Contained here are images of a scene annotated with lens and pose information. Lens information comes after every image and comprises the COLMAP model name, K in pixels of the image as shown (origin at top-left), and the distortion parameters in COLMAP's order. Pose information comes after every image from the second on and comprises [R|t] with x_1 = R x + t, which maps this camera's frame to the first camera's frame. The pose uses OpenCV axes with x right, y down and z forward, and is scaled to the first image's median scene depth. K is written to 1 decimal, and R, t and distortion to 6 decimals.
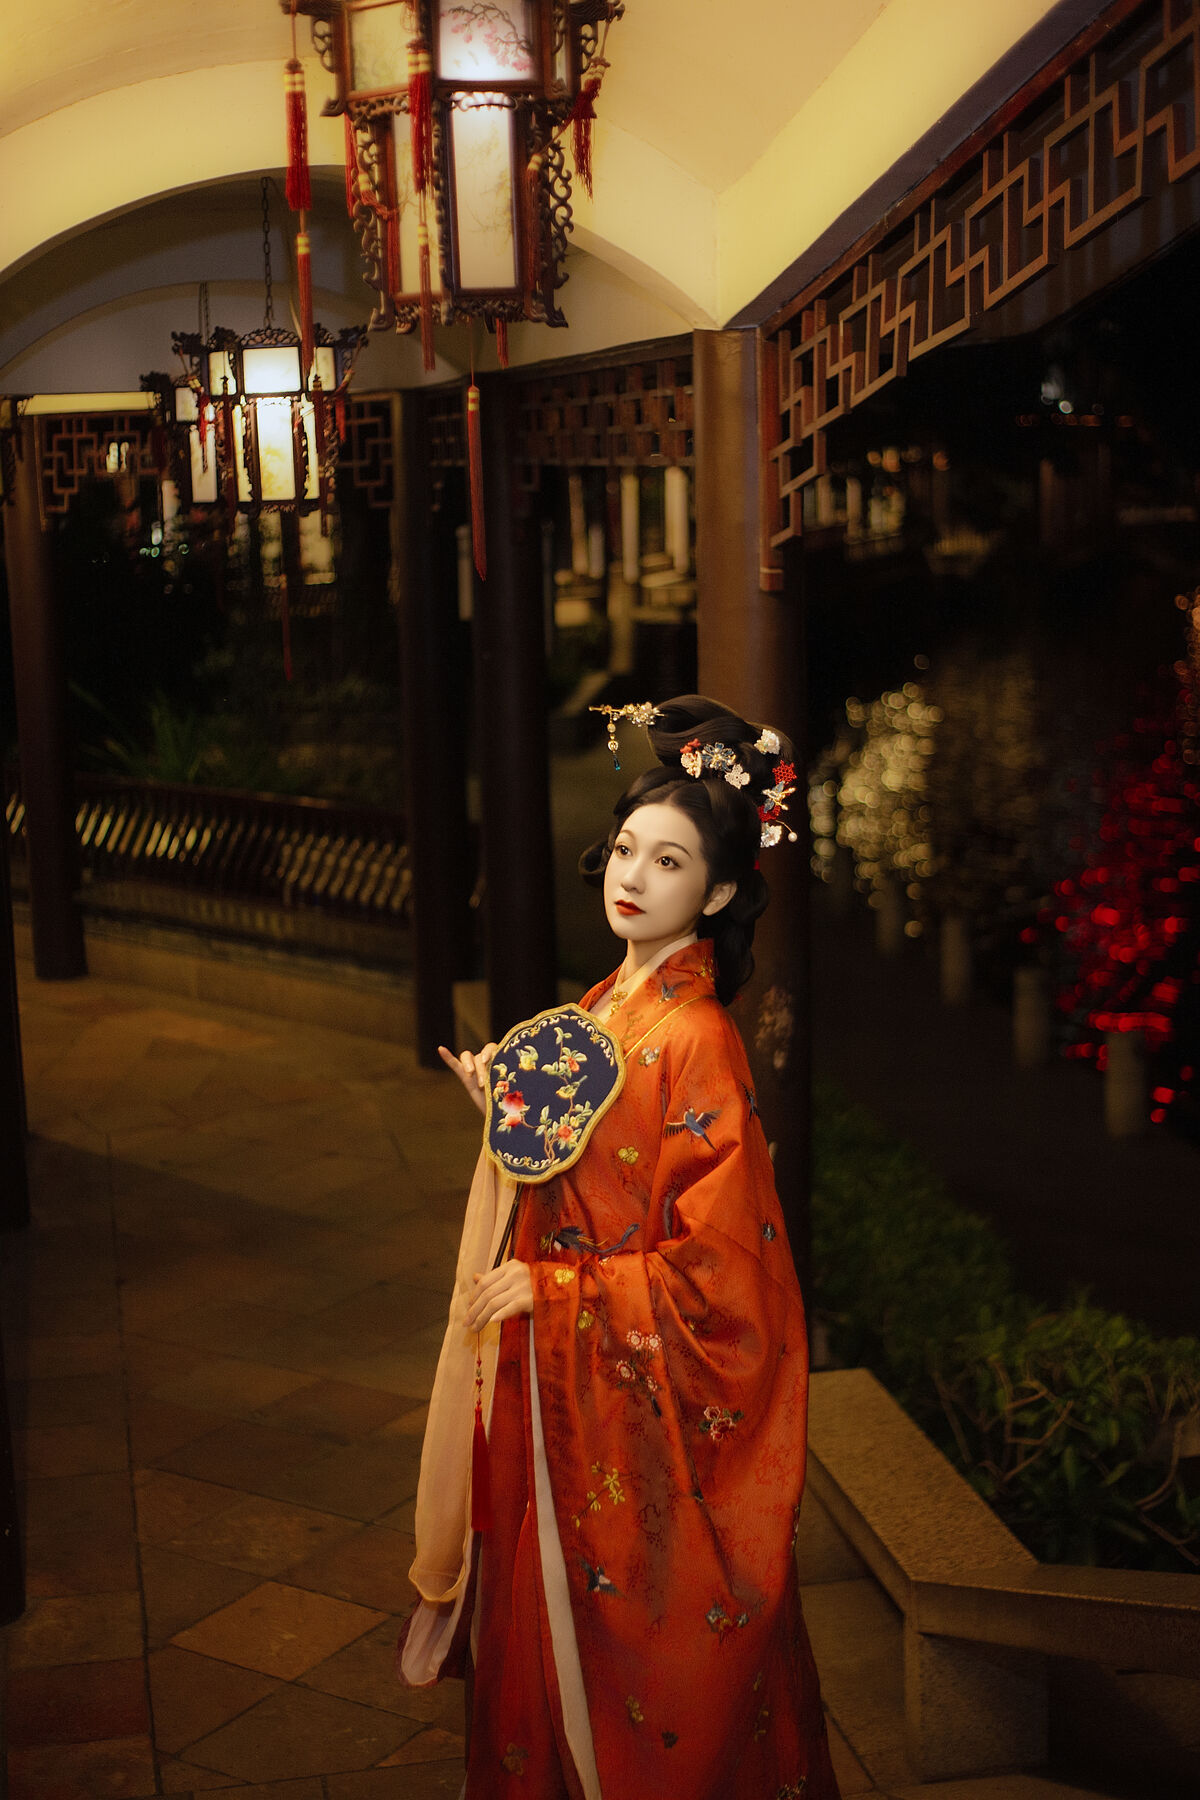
lens RADIAL K [[2535.5, 0, 602.0], [0, 2535.5, 903.3], [0, 0, 1]] dist [-0.055365, -0.088464]
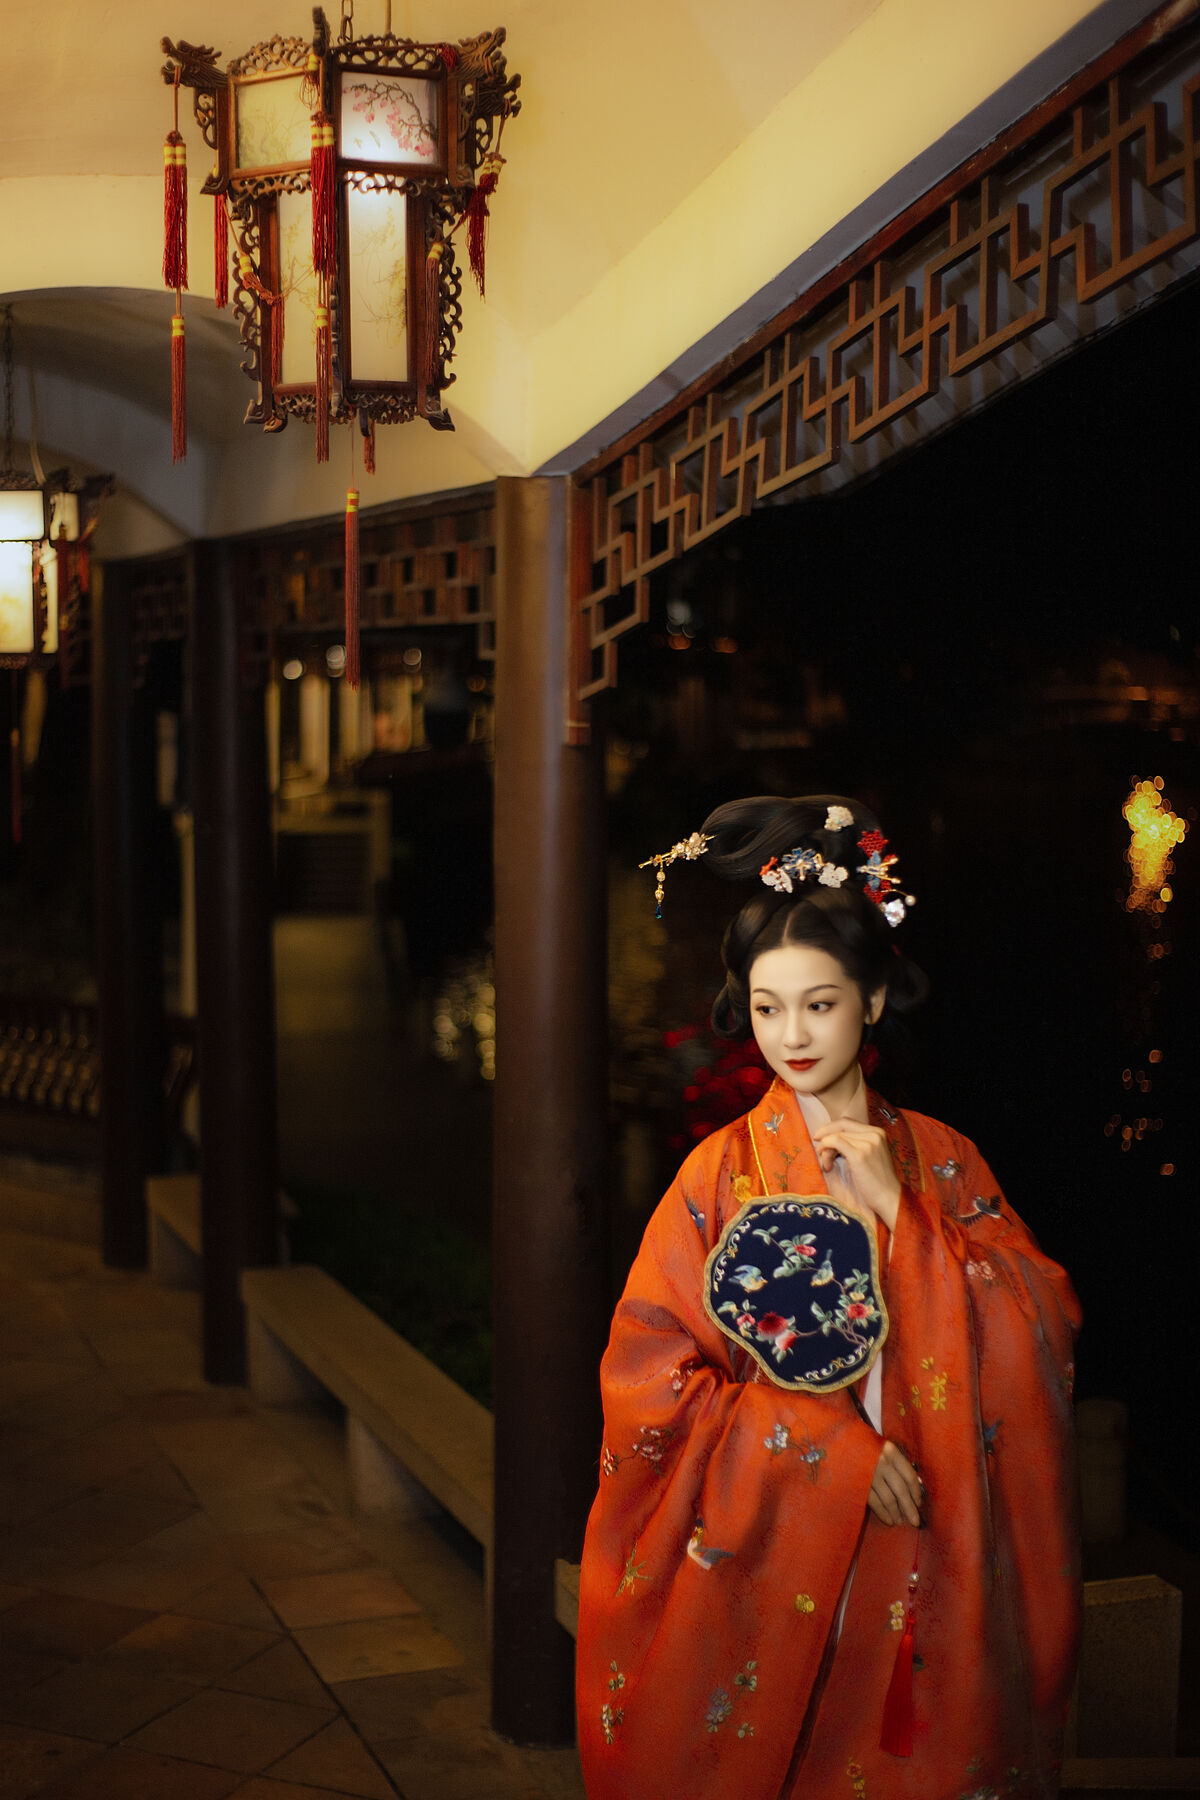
lens RADIAL K [[2535.5, 0, 602.0], [0, 2535.5, 903.3], [0, 0, 1]] dist [-0.055365, -0.088464]
pose [[0.987530, 0.022923, 0.155755, -0.101714], [-0.008958, 0.995921, -0.089778, 0.032839], [-0.157178, 0.087264, 0.983707, 0.075176]]
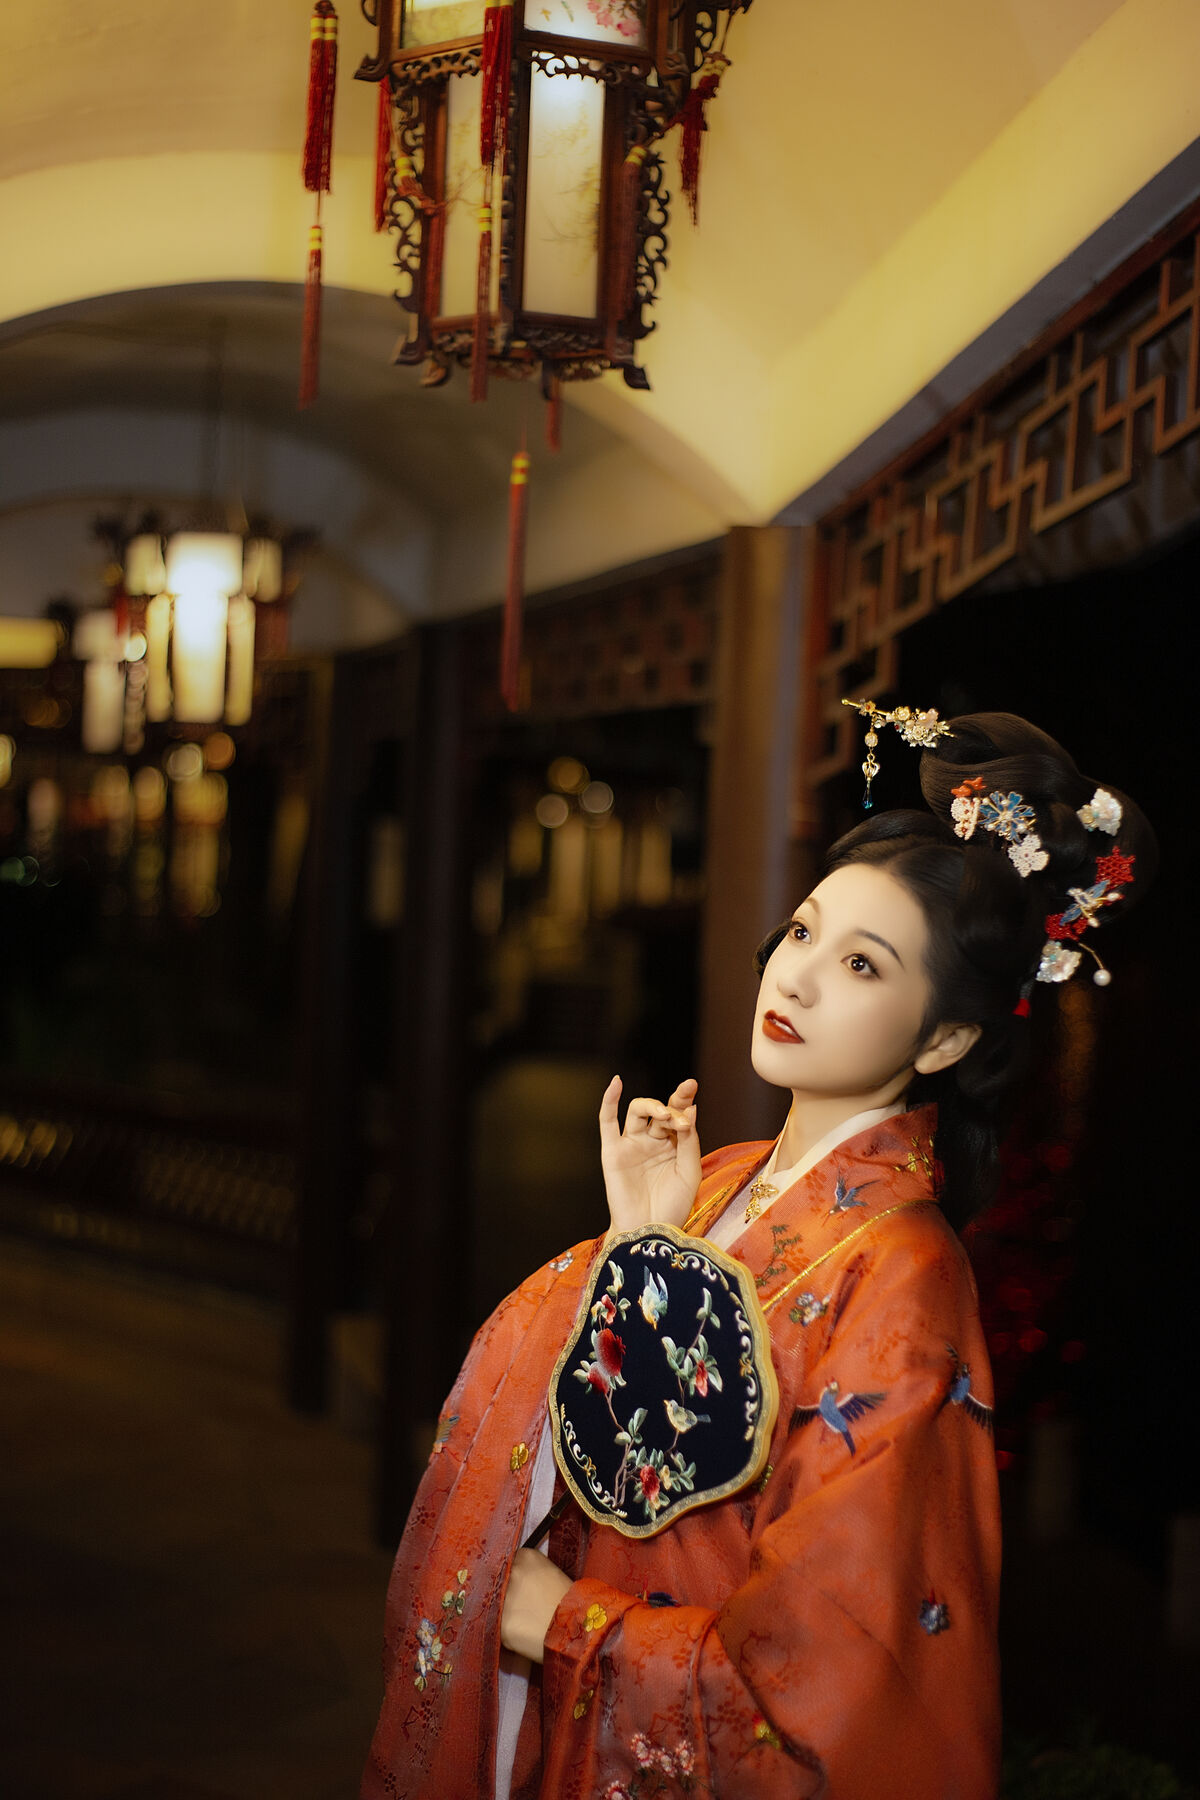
lens RADIAL K [[2519.0, 0, 530.6], [0, 2519.0, 897.8], [0, 0, 1]] dist [0.020263, 0.042084]
pose [[0.996316, 0.081471, 0.026792, -0.057813], [-0.076224, 0.984365, -0.158792, 0.045100], [-0.039310, 0.156165, 0.986948, 0.280398]]
